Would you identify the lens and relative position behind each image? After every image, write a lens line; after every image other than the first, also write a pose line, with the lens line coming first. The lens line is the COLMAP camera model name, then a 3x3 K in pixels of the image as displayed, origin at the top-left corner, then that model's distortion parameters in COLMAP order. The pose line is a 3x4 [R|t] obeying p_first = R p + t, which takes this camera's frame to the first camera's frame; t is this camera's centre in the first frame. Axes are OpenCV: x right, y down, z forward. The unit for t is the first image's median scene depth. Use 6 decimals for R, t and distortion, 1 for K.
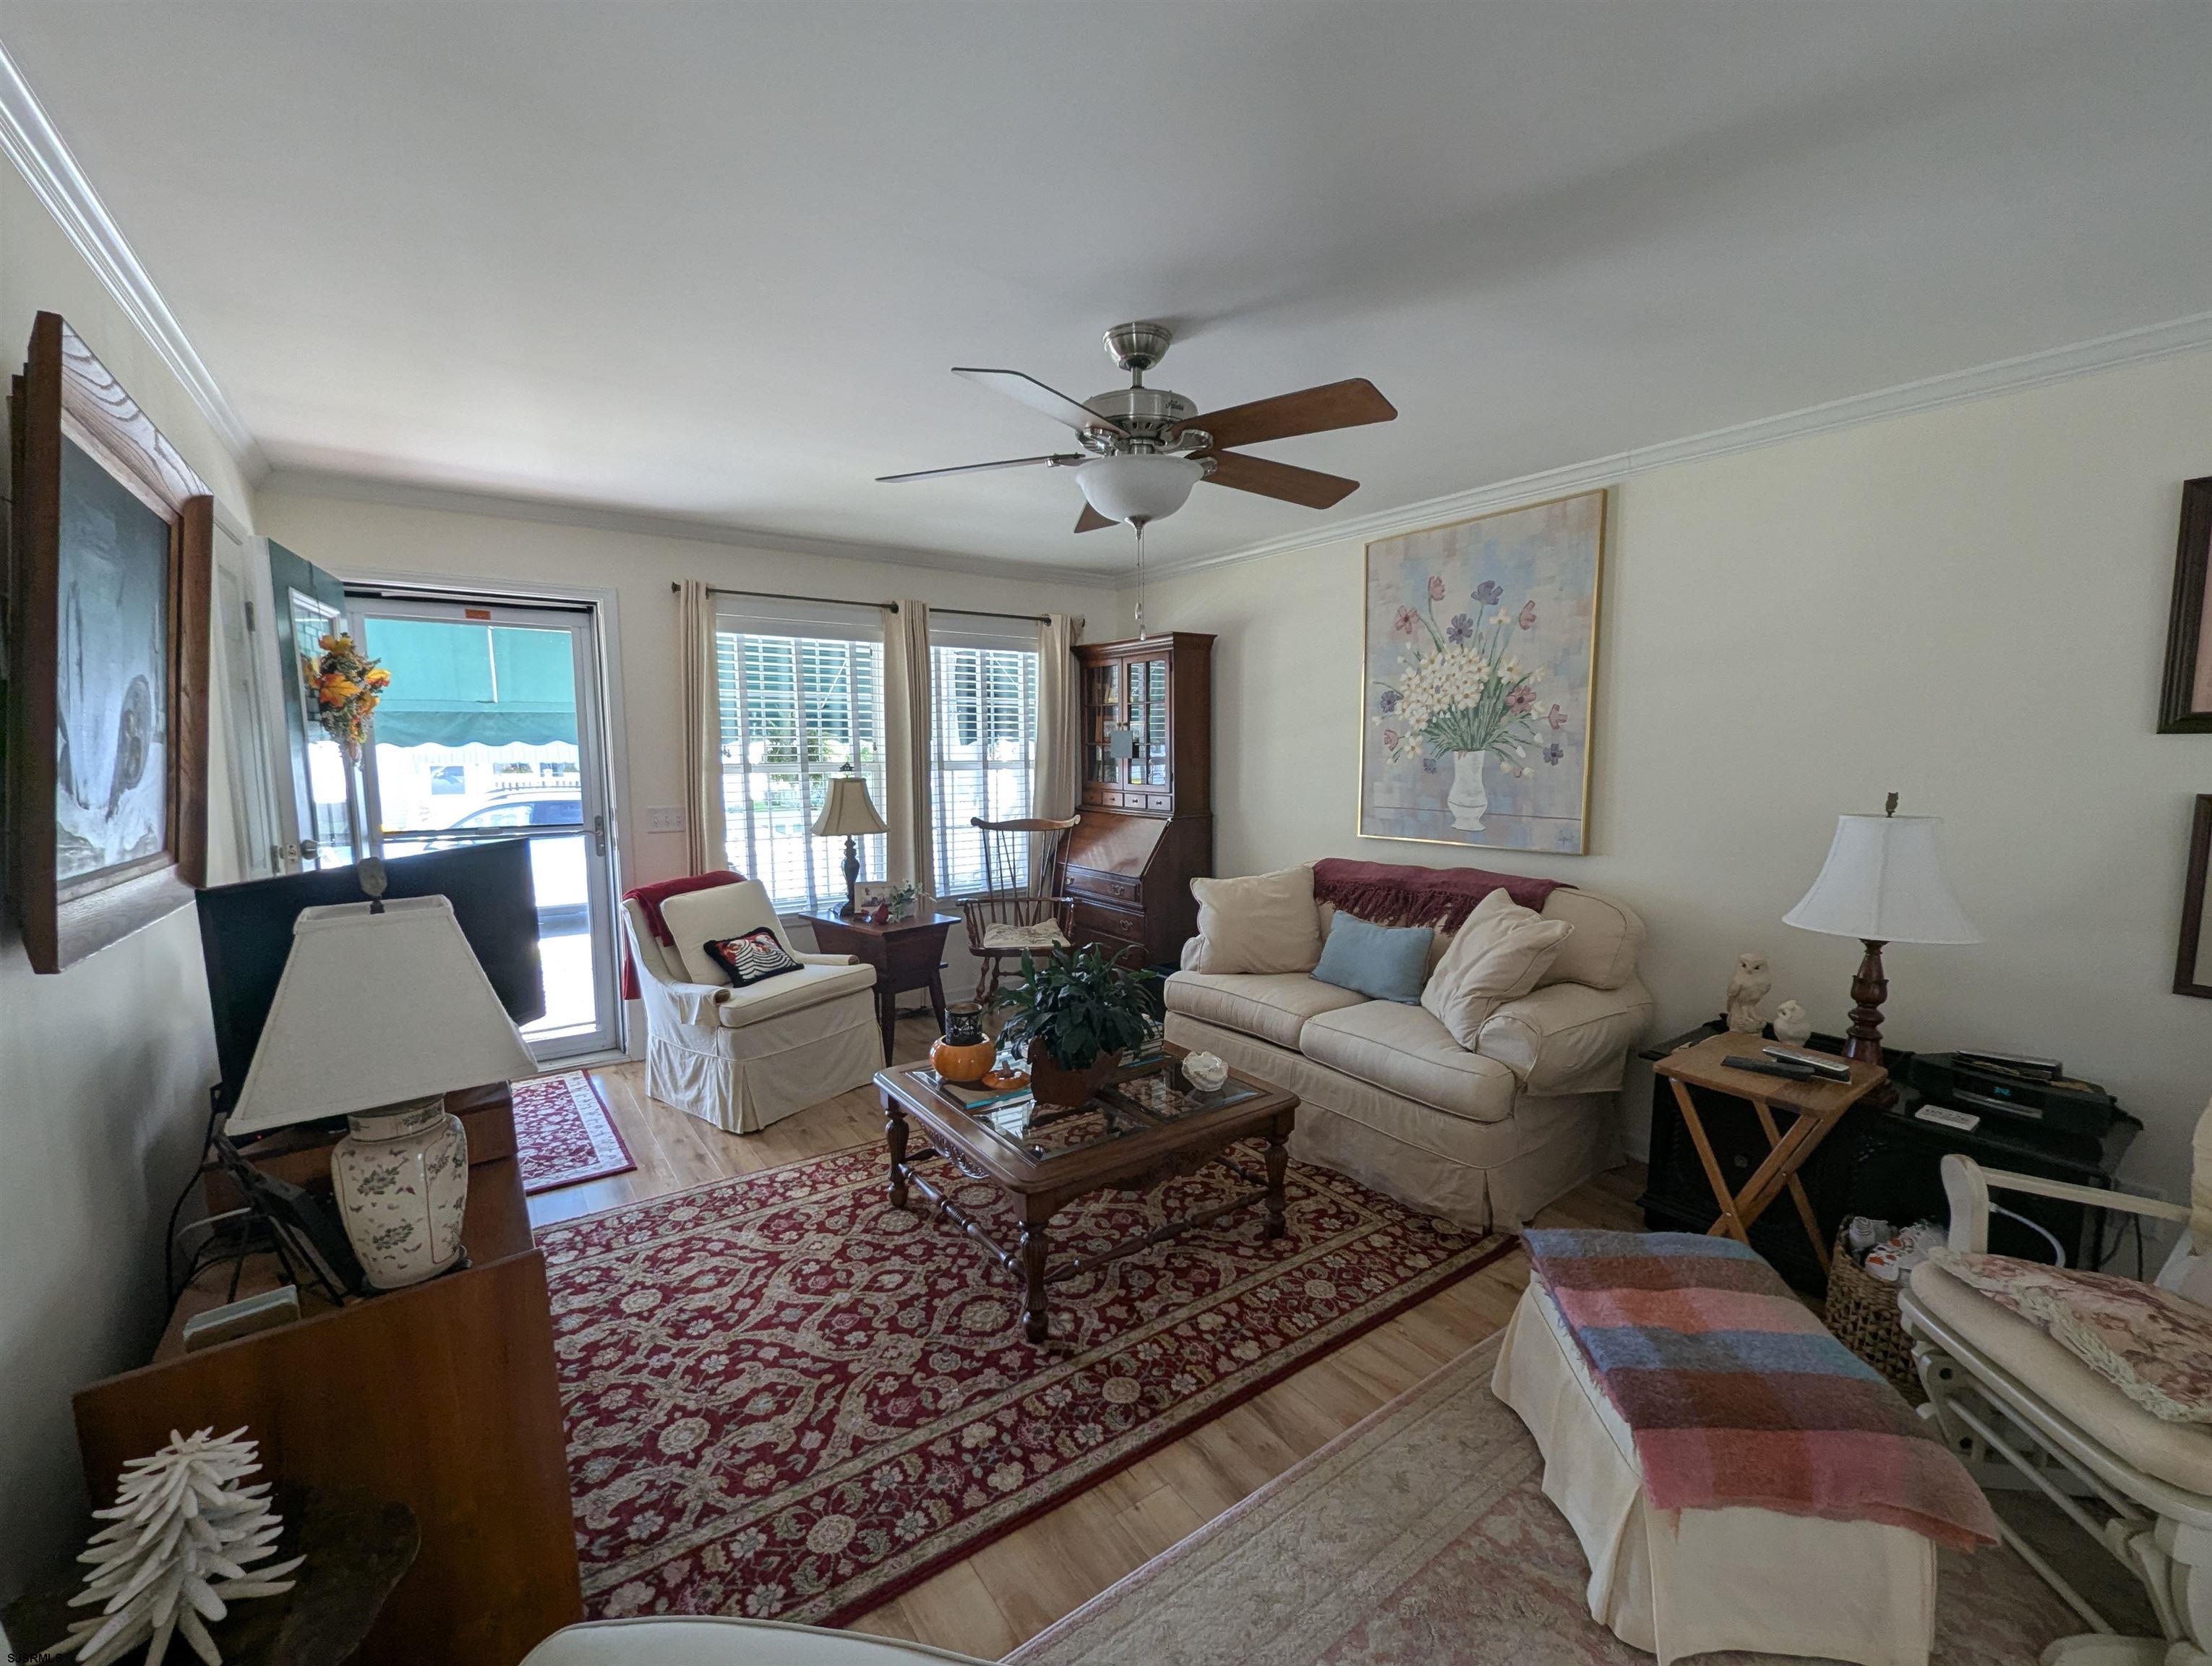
lens RADIAL K [[920.6, 0, 1106.9], [0, 920.6, 844.9], [0, 0, 1]] dist [0.002367, -0.000847]
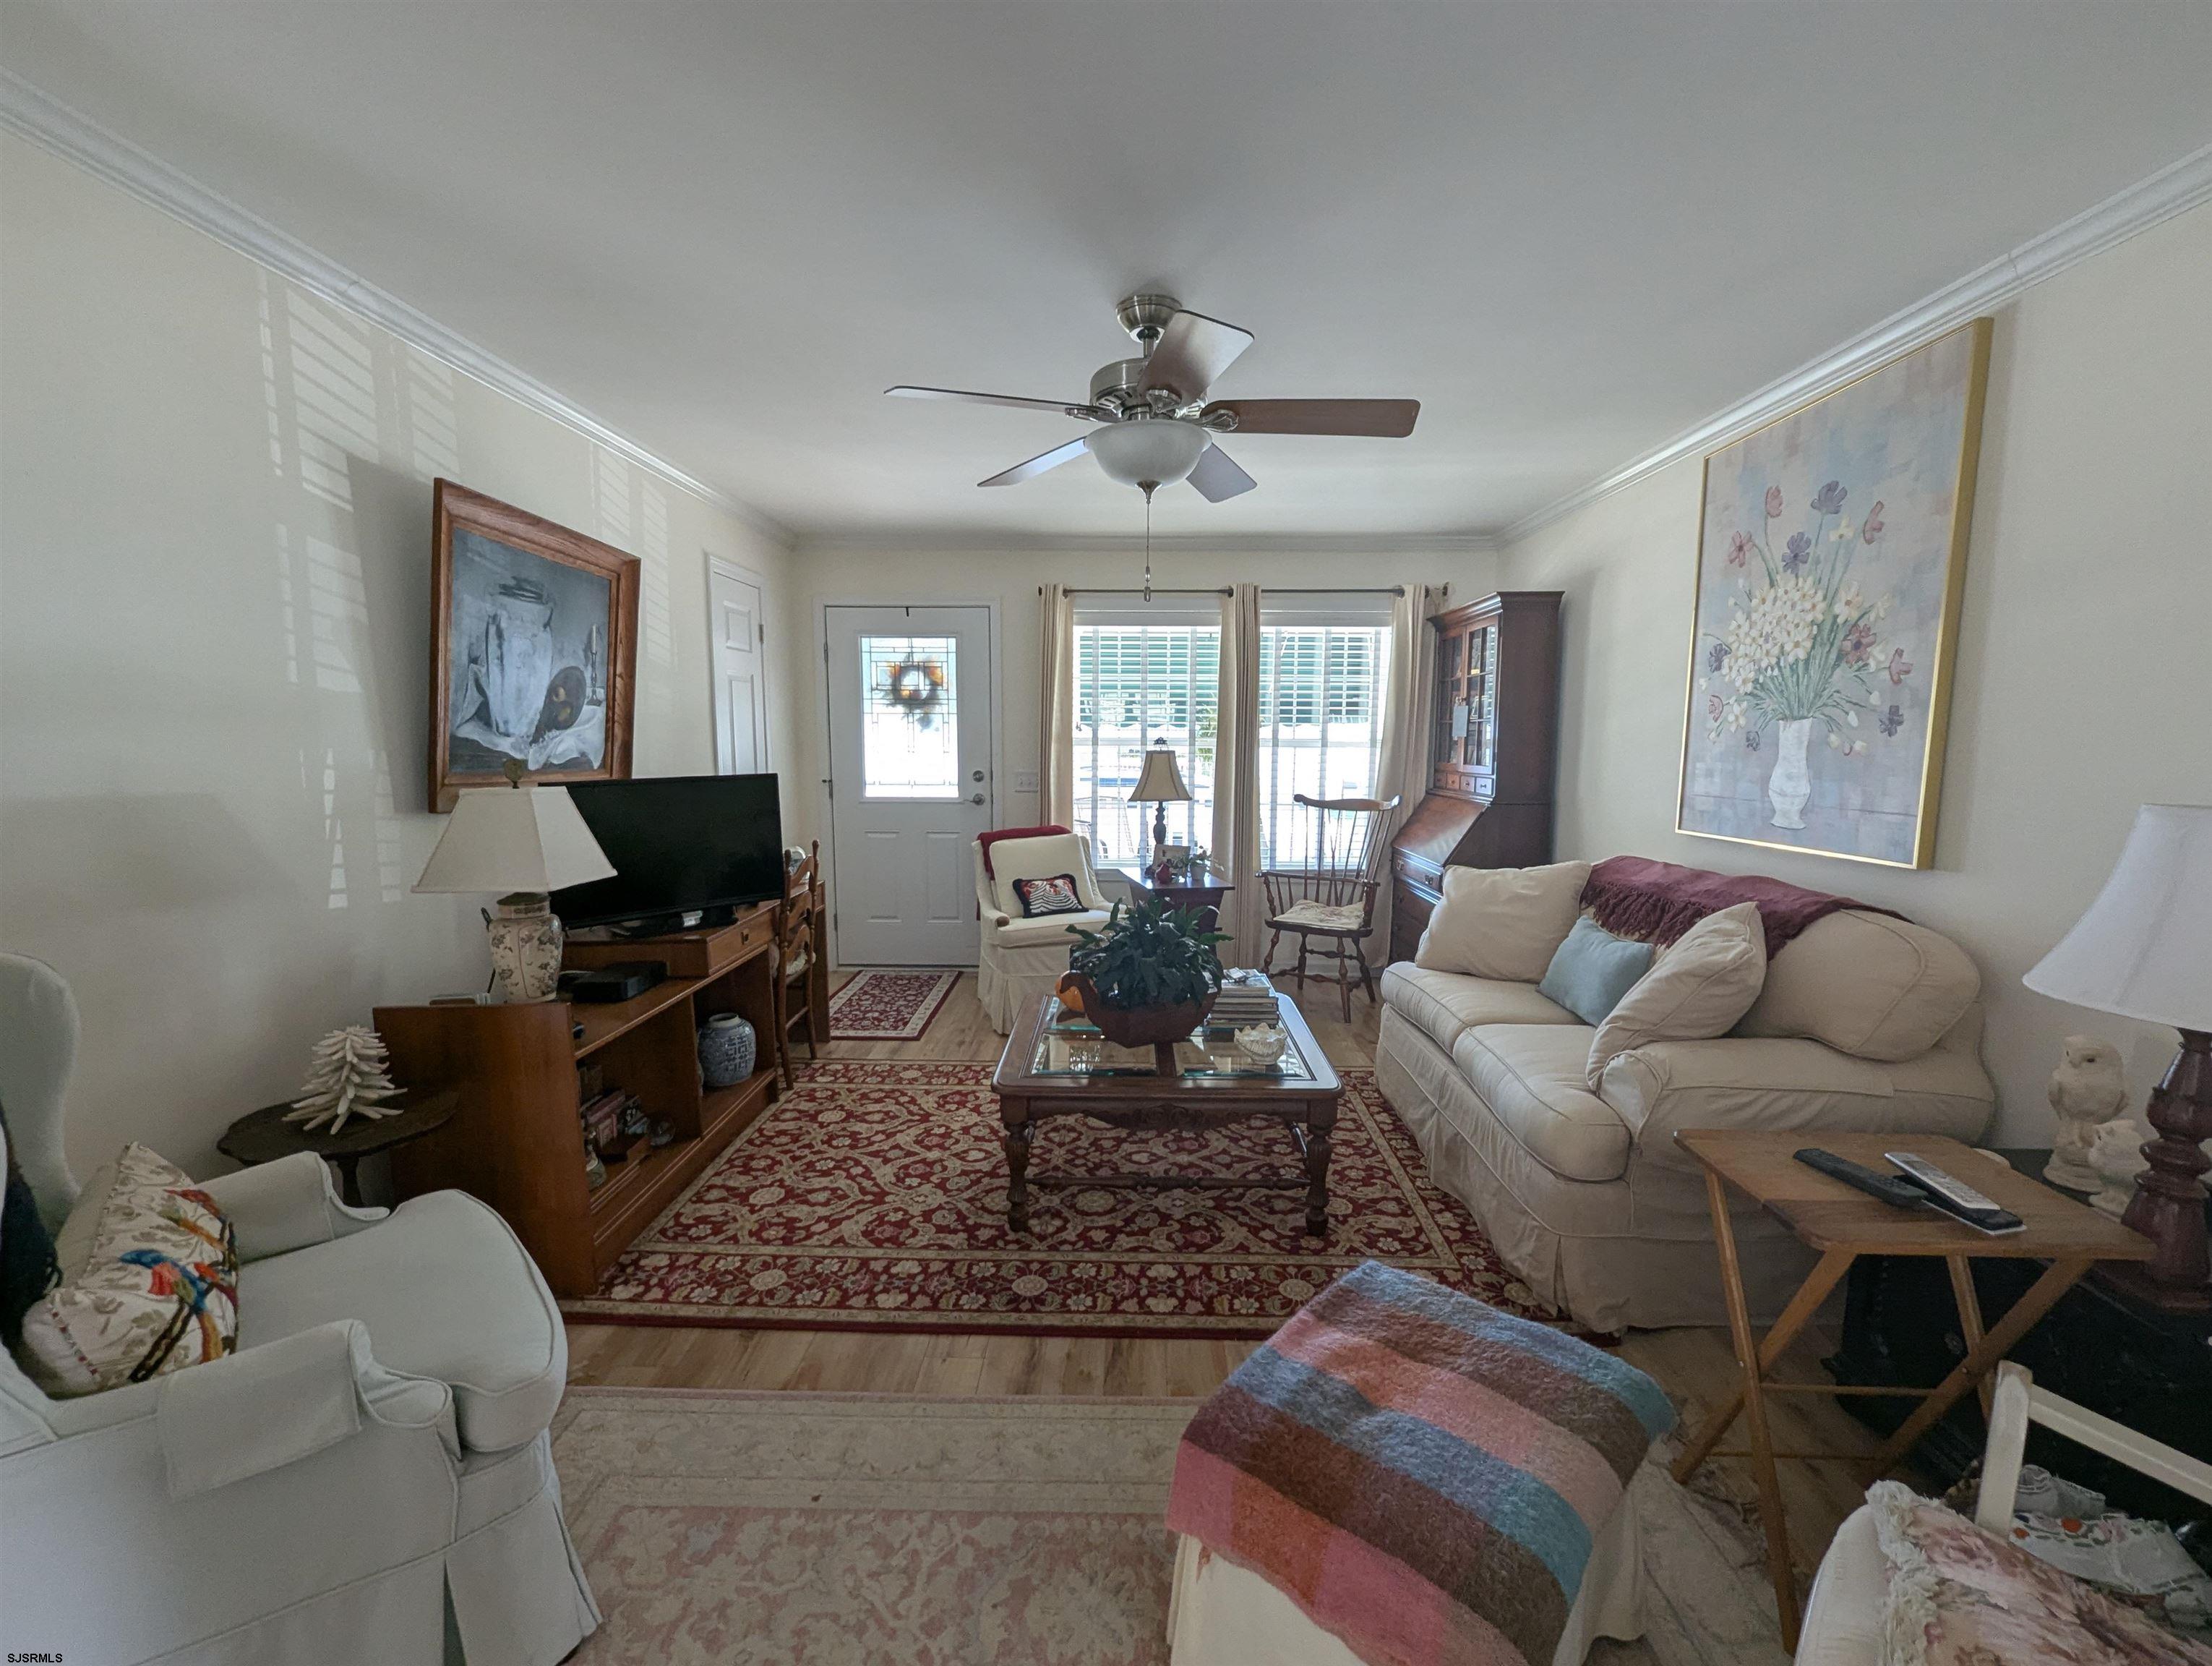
lens RADIAL K [[920.6, 0, 1111.4], [0, 920.6, 845.0], [0, 0, 1]] dist [0.002367, -0.000847]
pose [[0.802060, 0.075425, -0.592462, 0.434844], [-0.071985, 0.996970, 0.029470, 0.016340], [0.592890, 0.019011, 0.805059, 0.098331]]
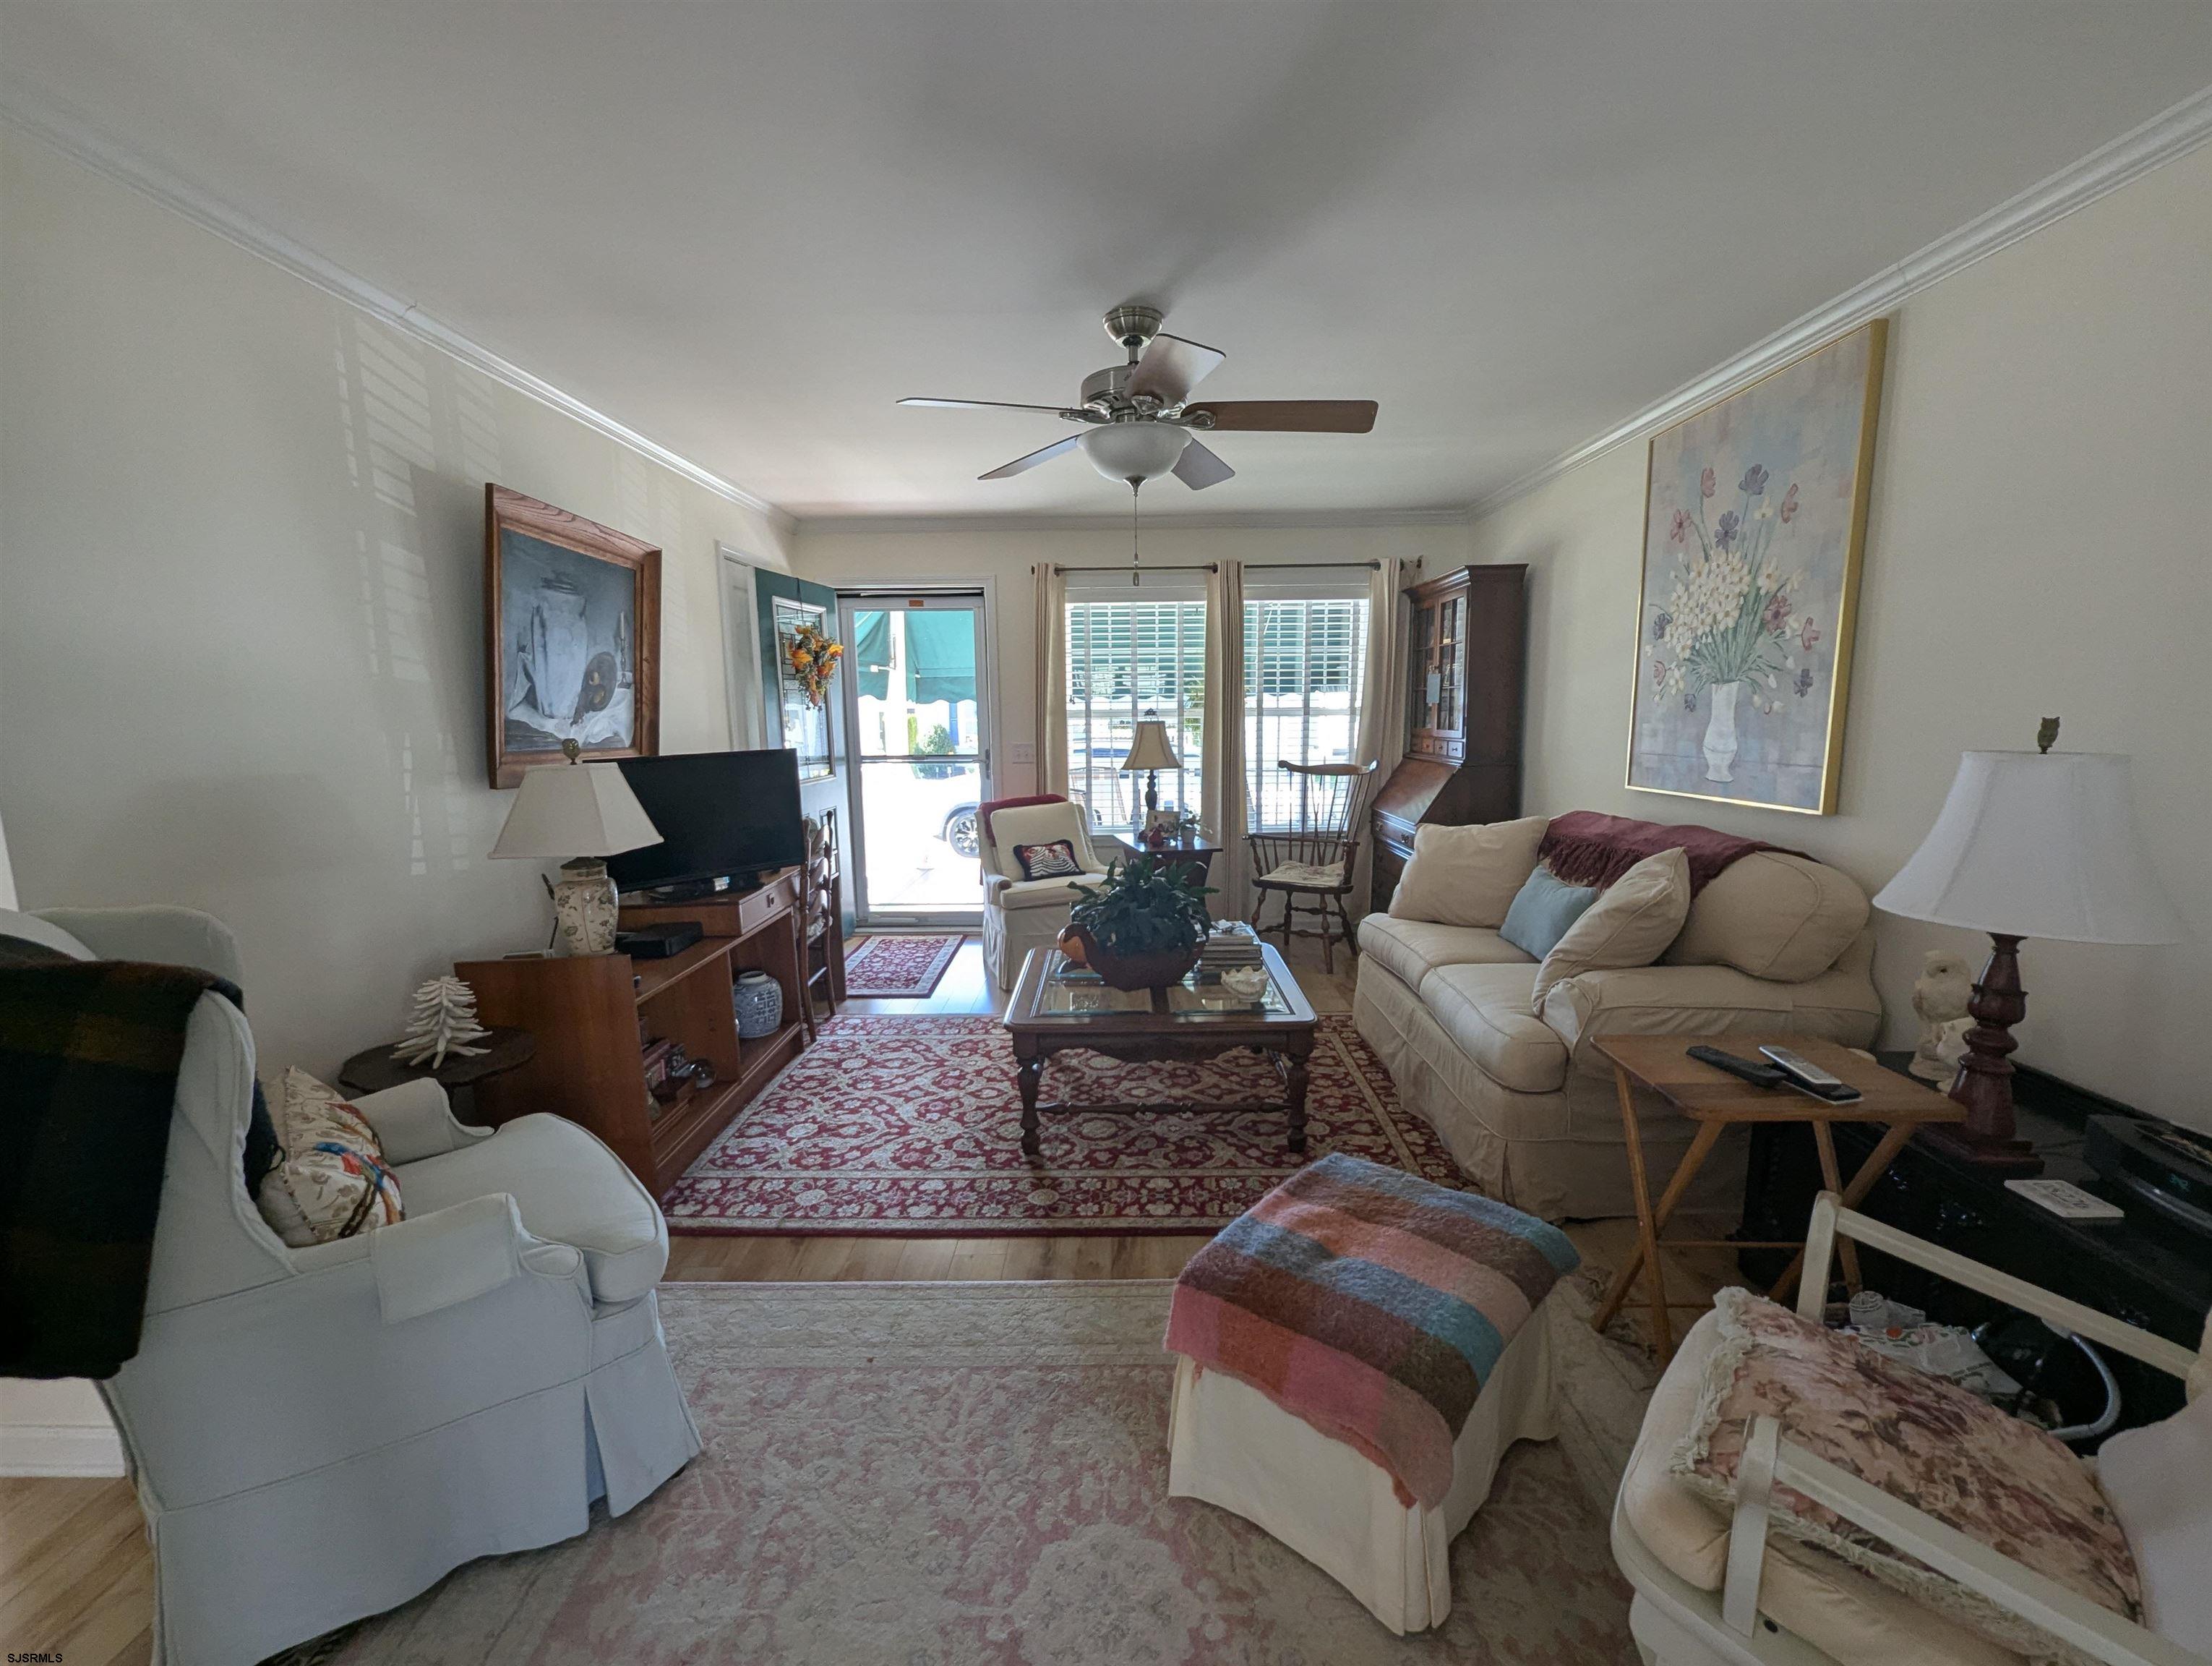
lens RADIAL K [[920.6, 0, 1112.1], [0, 920.6, 844.4], [0, 0, 1]] dist [0.002367, -0.000847]
pose [[0.808705, 0.077820, -0.583044, 0.480343], [-0.053896, 0.996843, 0.058295, 0.023239], [0.585740, -0.015720, 0.810347, 0.031228]]
